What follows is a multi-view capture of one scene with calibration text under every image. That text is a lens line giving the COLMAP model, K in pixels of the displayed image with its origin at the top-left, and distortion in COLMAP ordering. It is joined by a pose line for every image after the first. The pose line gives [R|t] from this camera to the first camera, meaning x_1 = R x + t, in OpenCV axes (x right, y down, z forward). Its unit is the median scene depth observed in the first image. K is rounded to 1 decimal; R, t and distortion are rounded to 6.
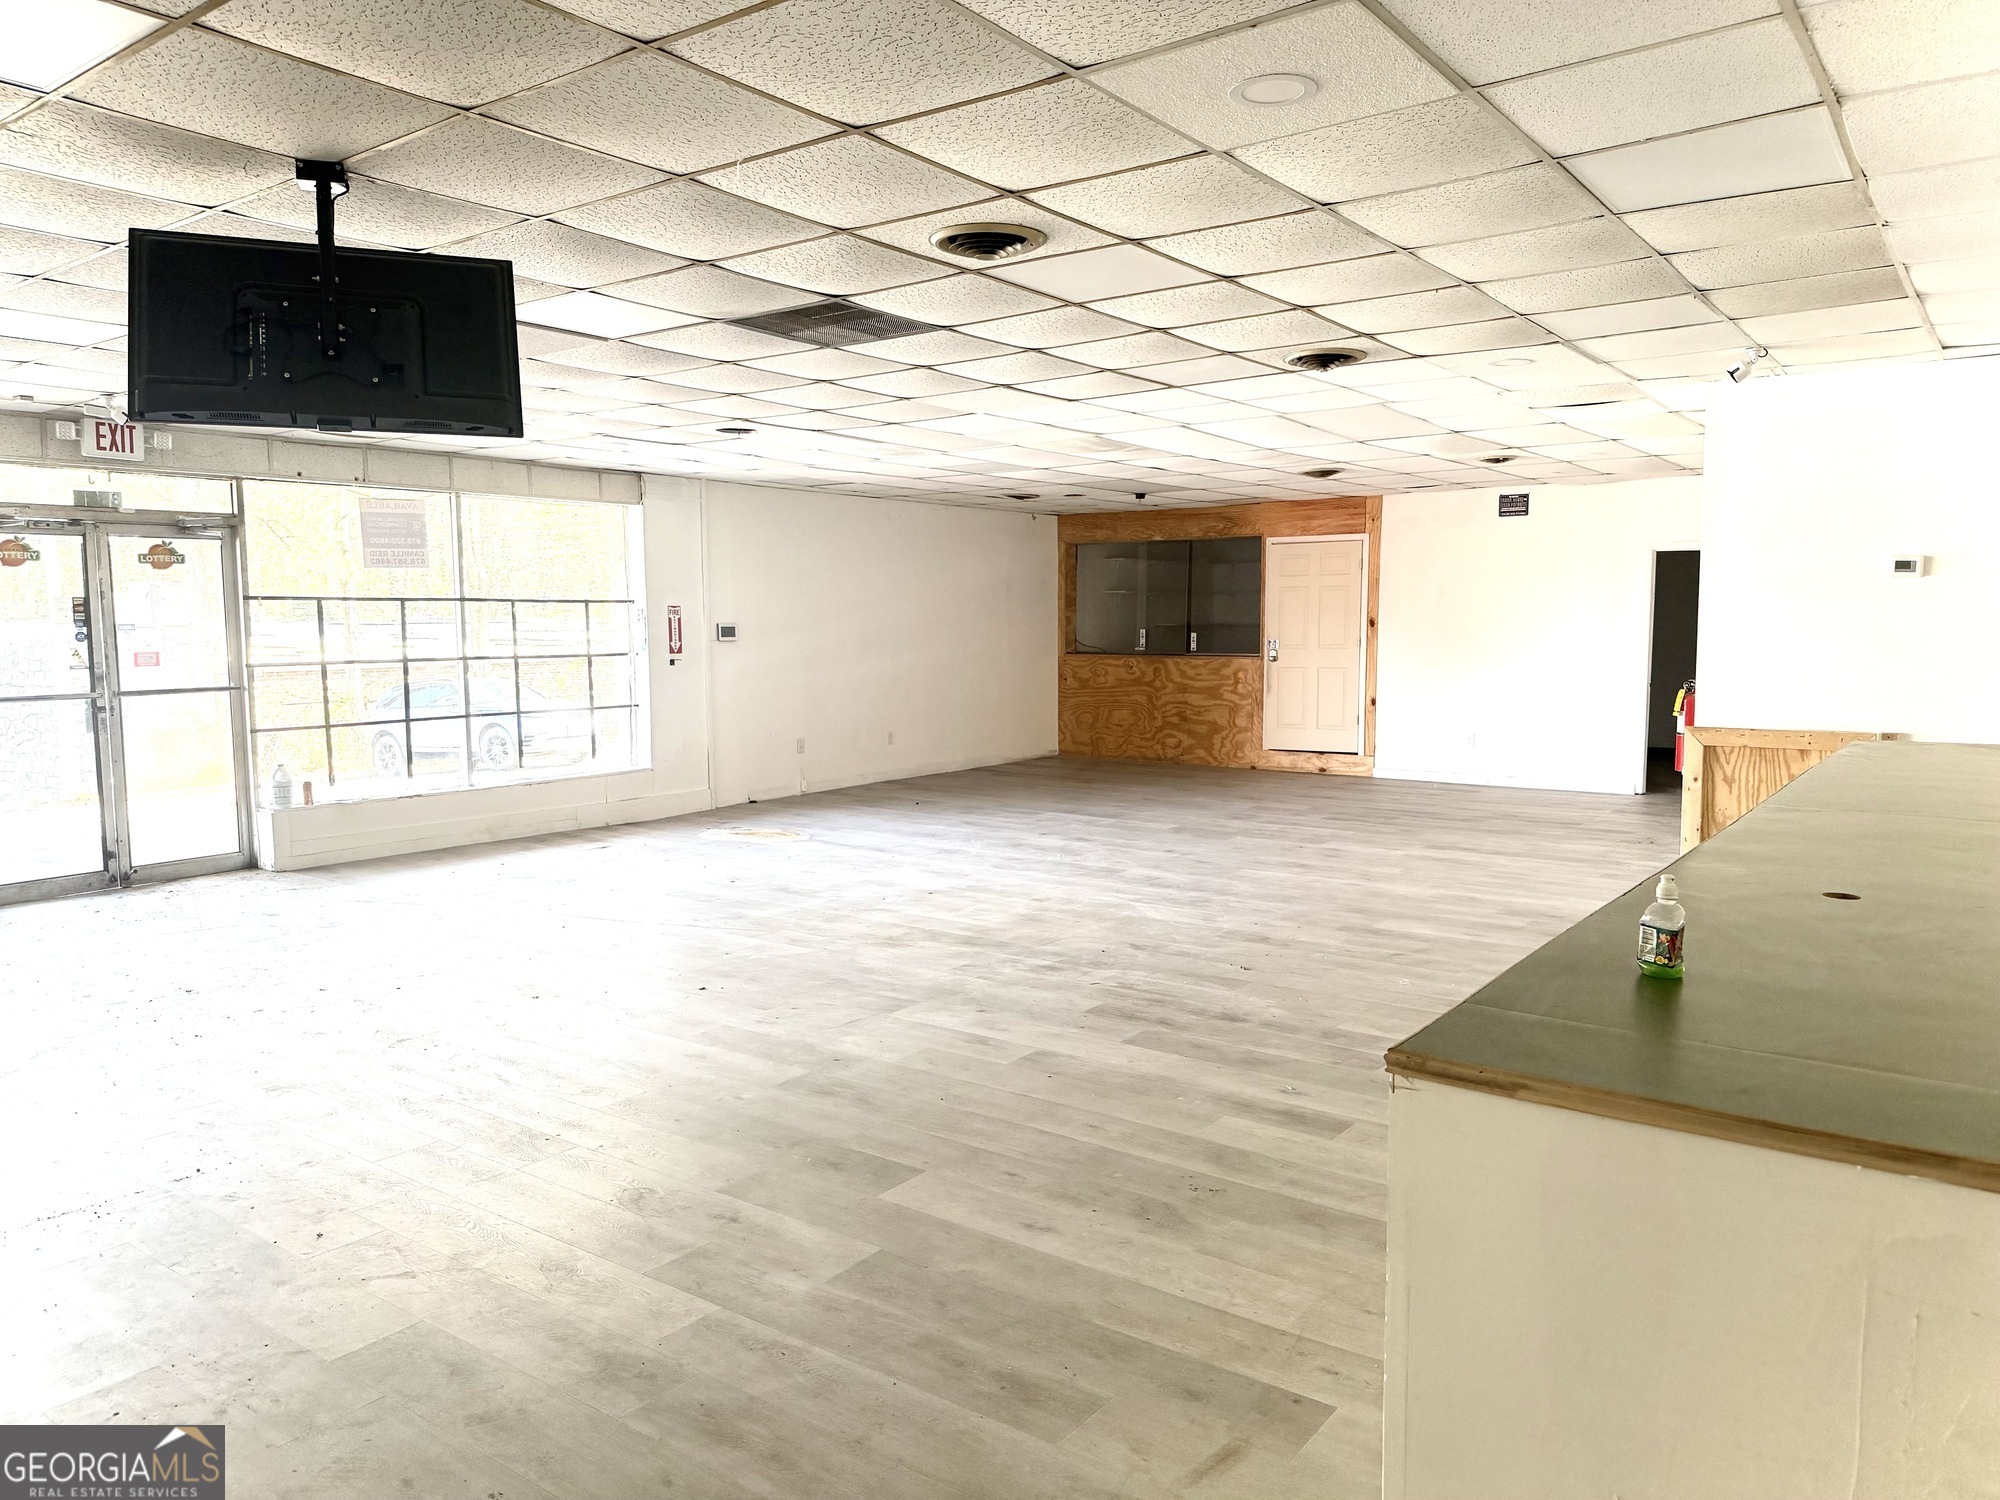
lens RADIAL K [[1389.5, 0, 1000.0], [0, 1389.5, 750.0], [0, 0, 1]] dist [0.149570, -0.280190]
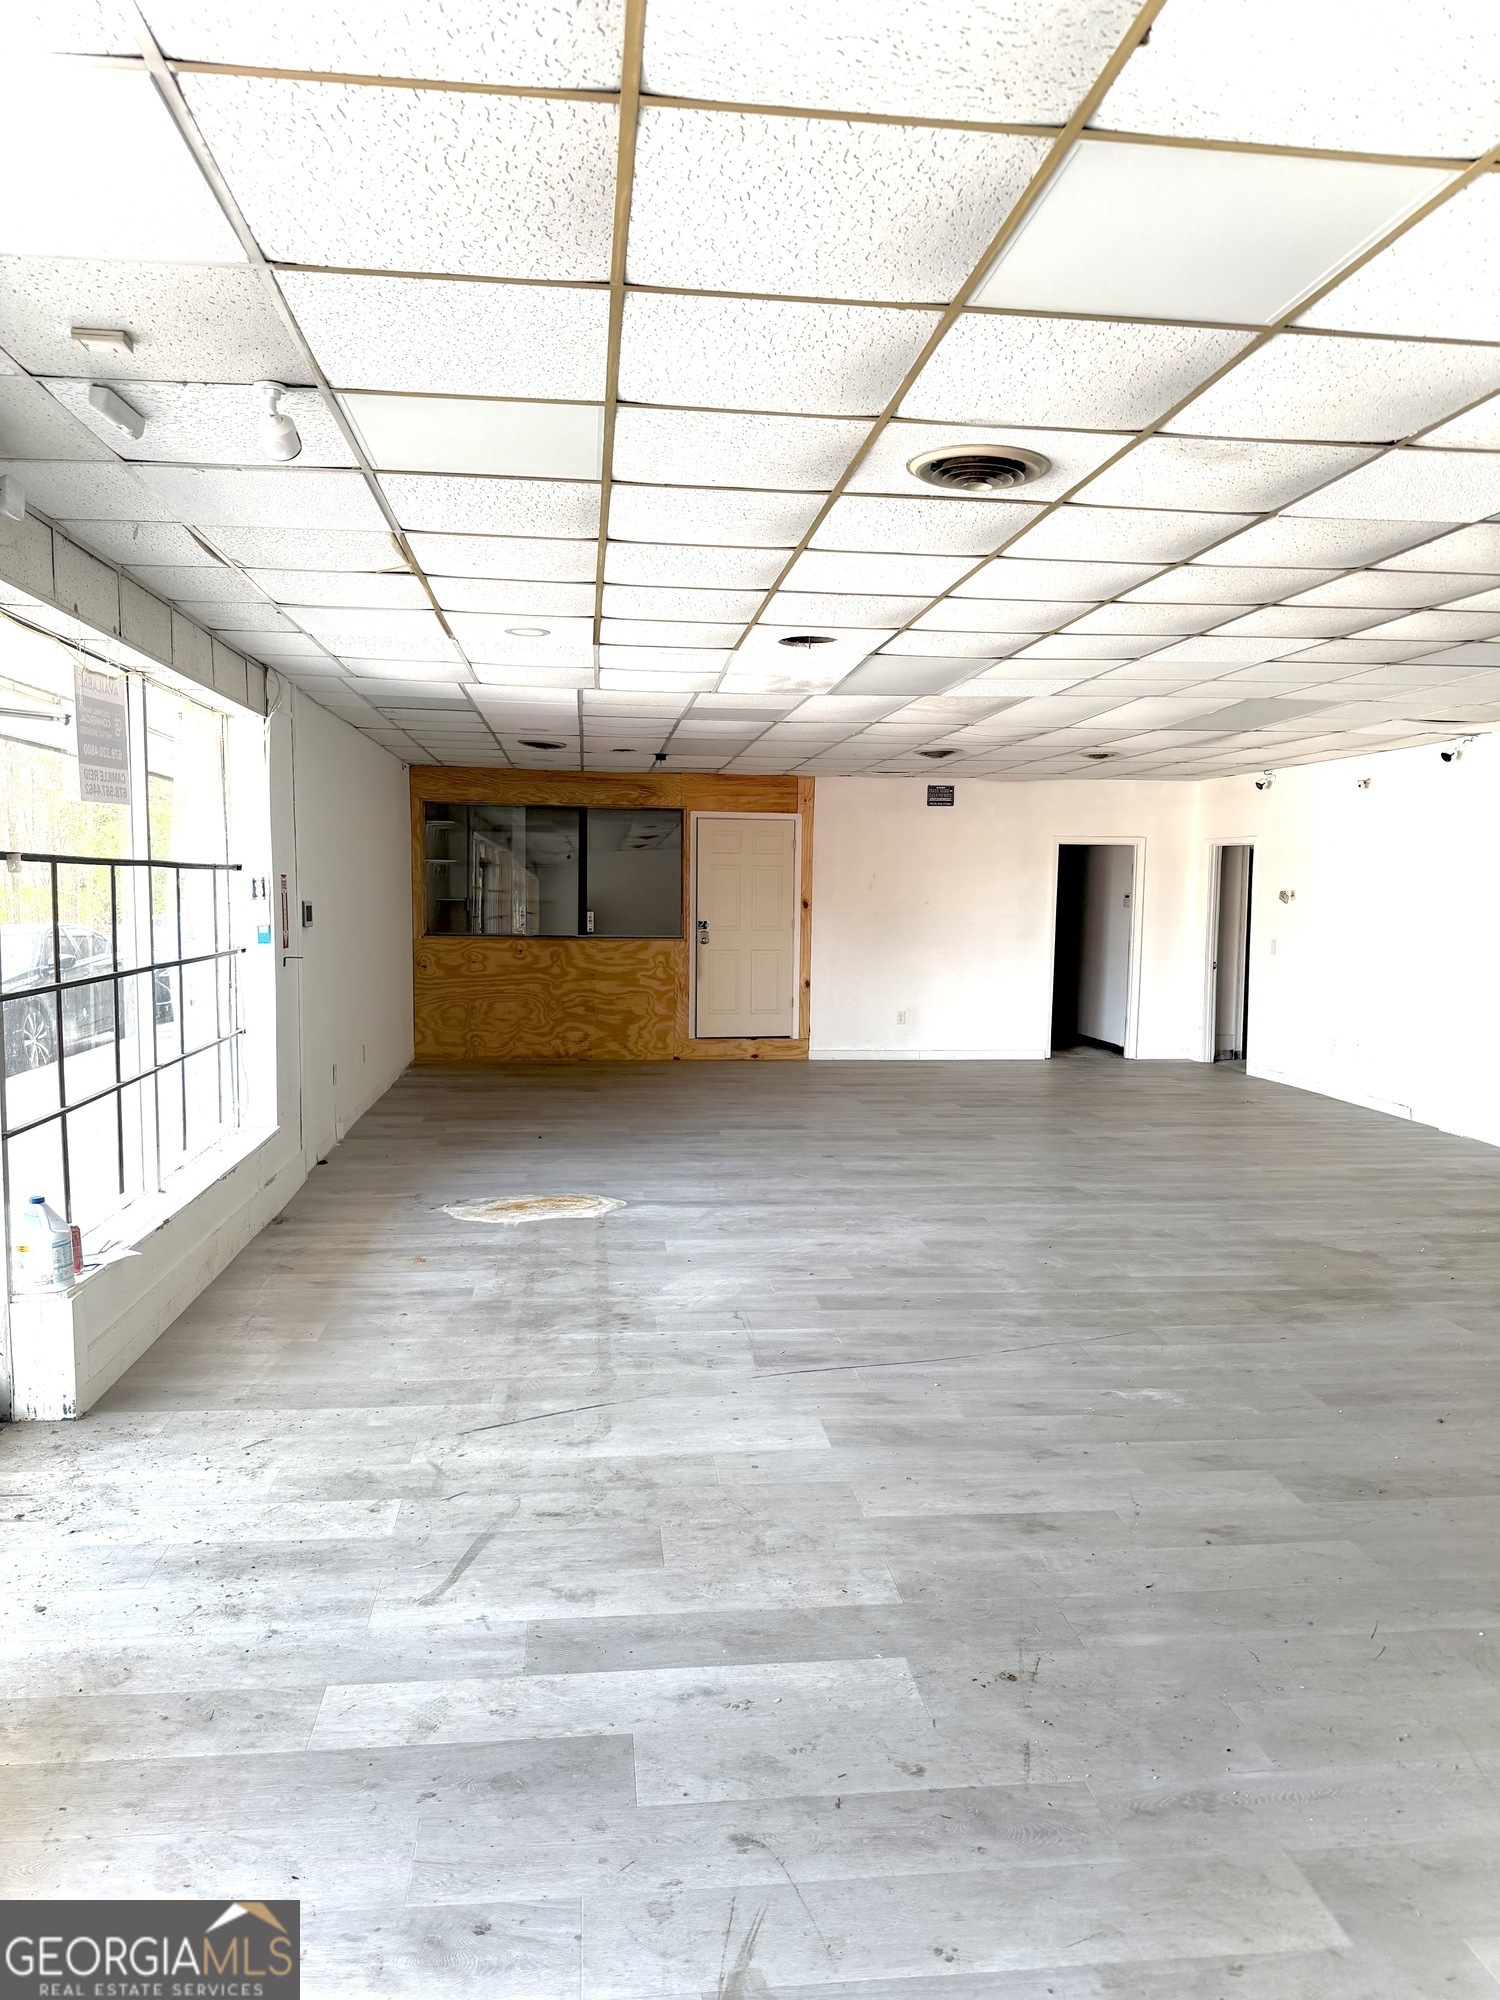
lens RADIAL K [[1389.5, 0, 745.3], [0, 1389.5, 1000.4], [0, 0, 1]] dist [0.149570, -0.280190]
pose [[0.729151, -0.041650, 0.683084, -0.434866], [0.049482, 0.998742, 0.008078, -0.032785], [-0.682562, 0.027910, 0.730295, 0.314215]]
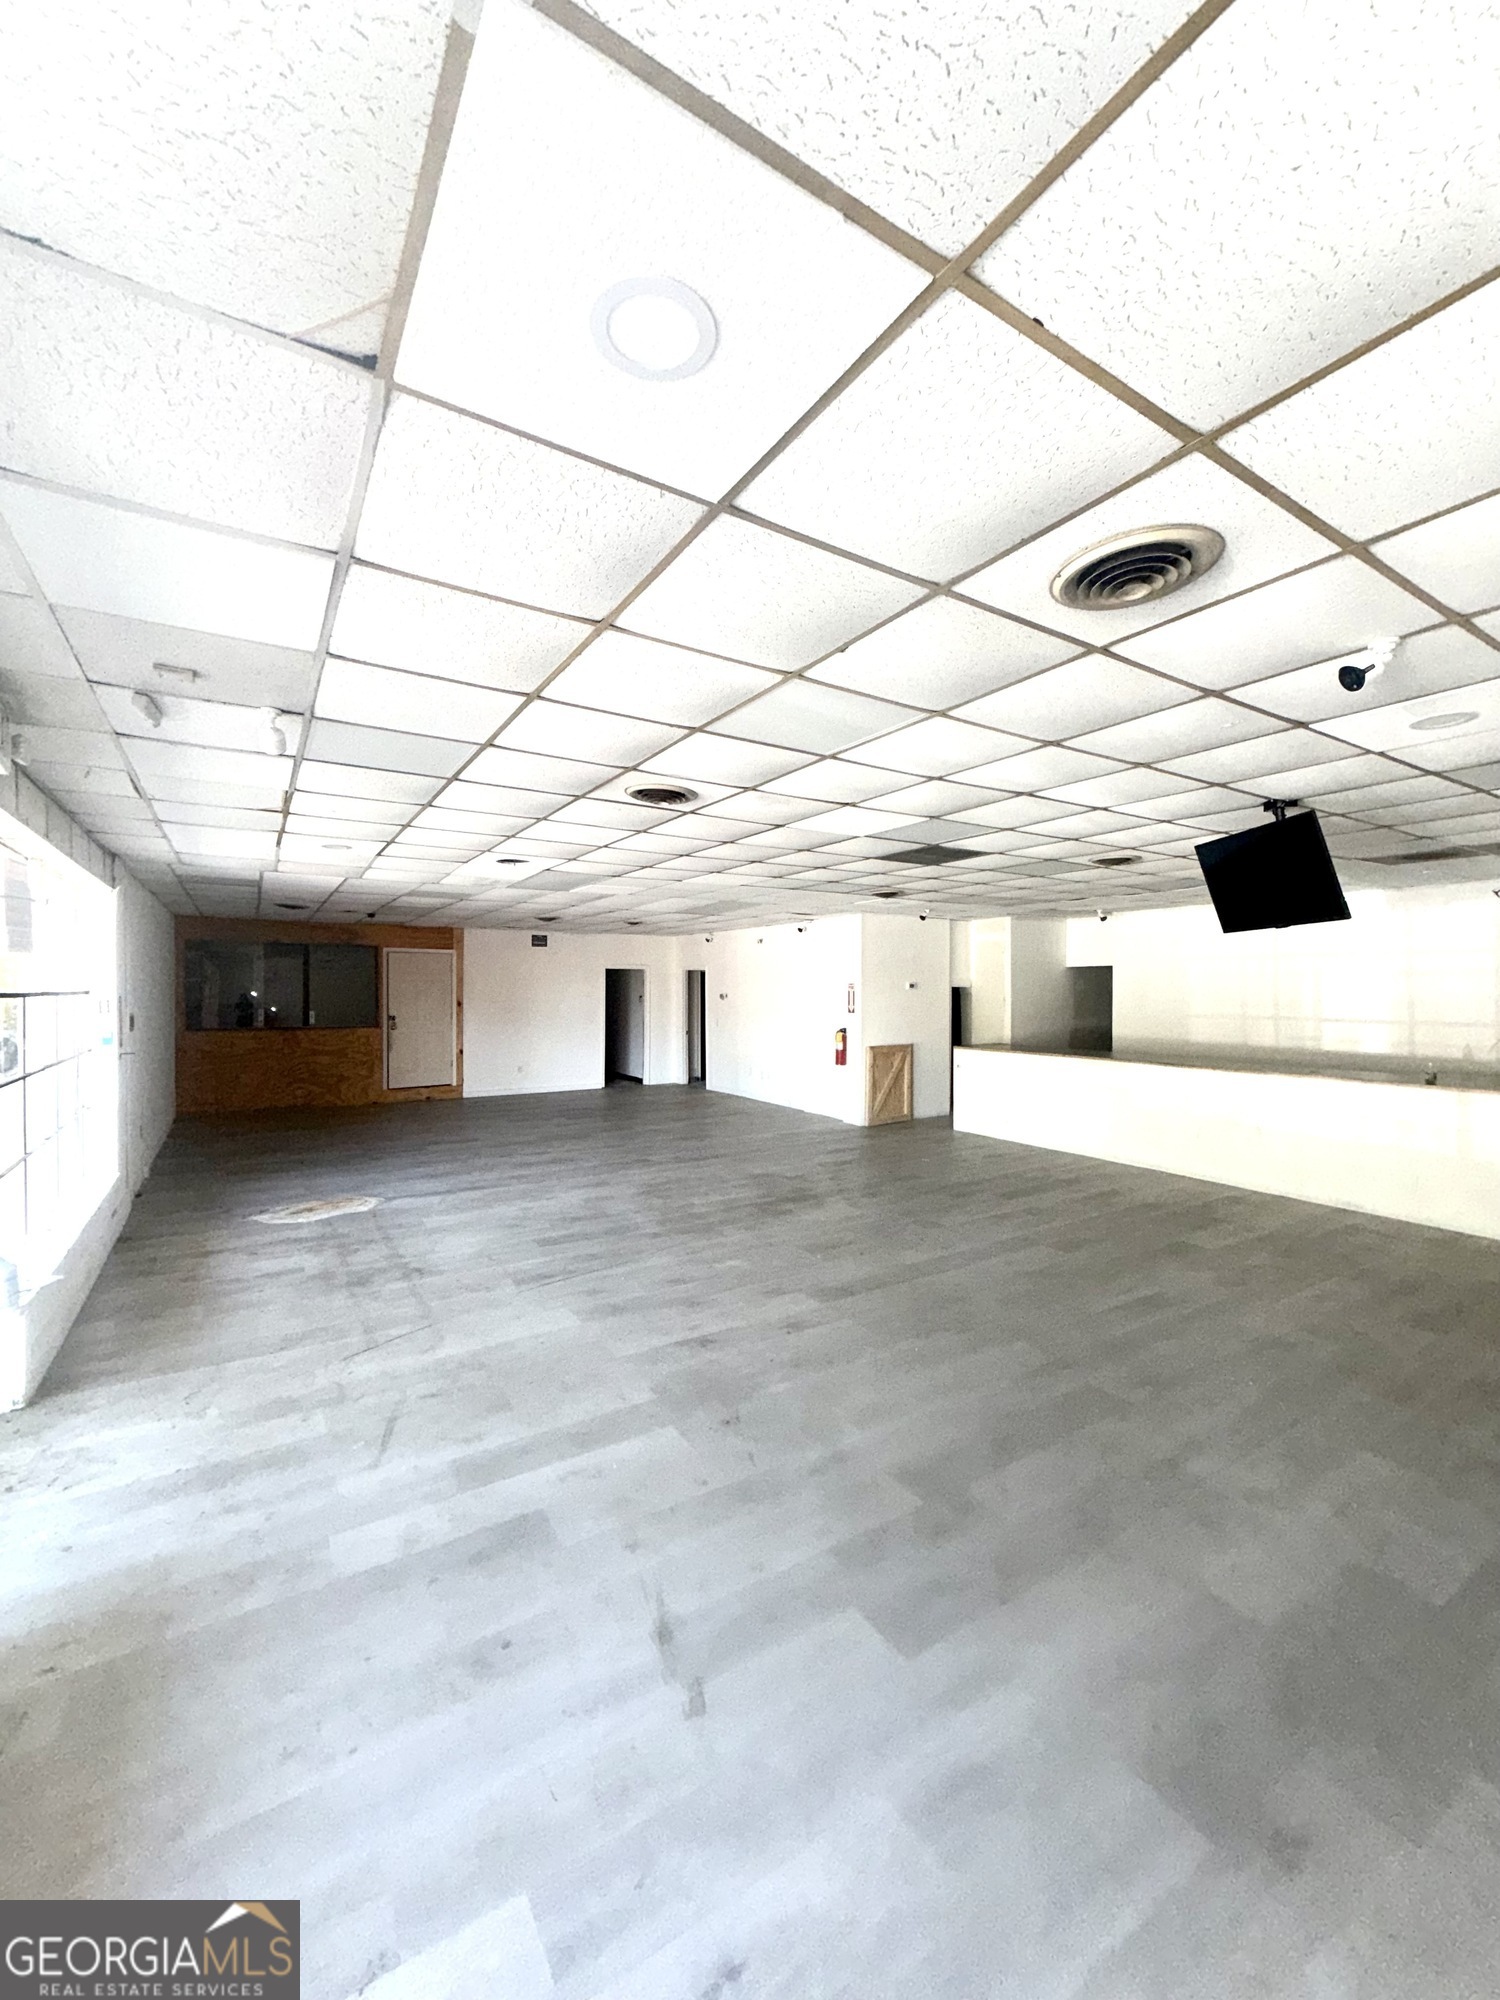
lens RADIAL K [[795.2, 0, 750.7], [0, 795.2, 992.1], [0, 0, 1]] dist [0.001438, 0.000097]
pose [[0.359935, 0.001656, 0.932976, -0.477989], [0.085195, 0.995762, -0.034635, -0.042747], [-0.929079, 0.091952, 0.358269, 0.346620]]
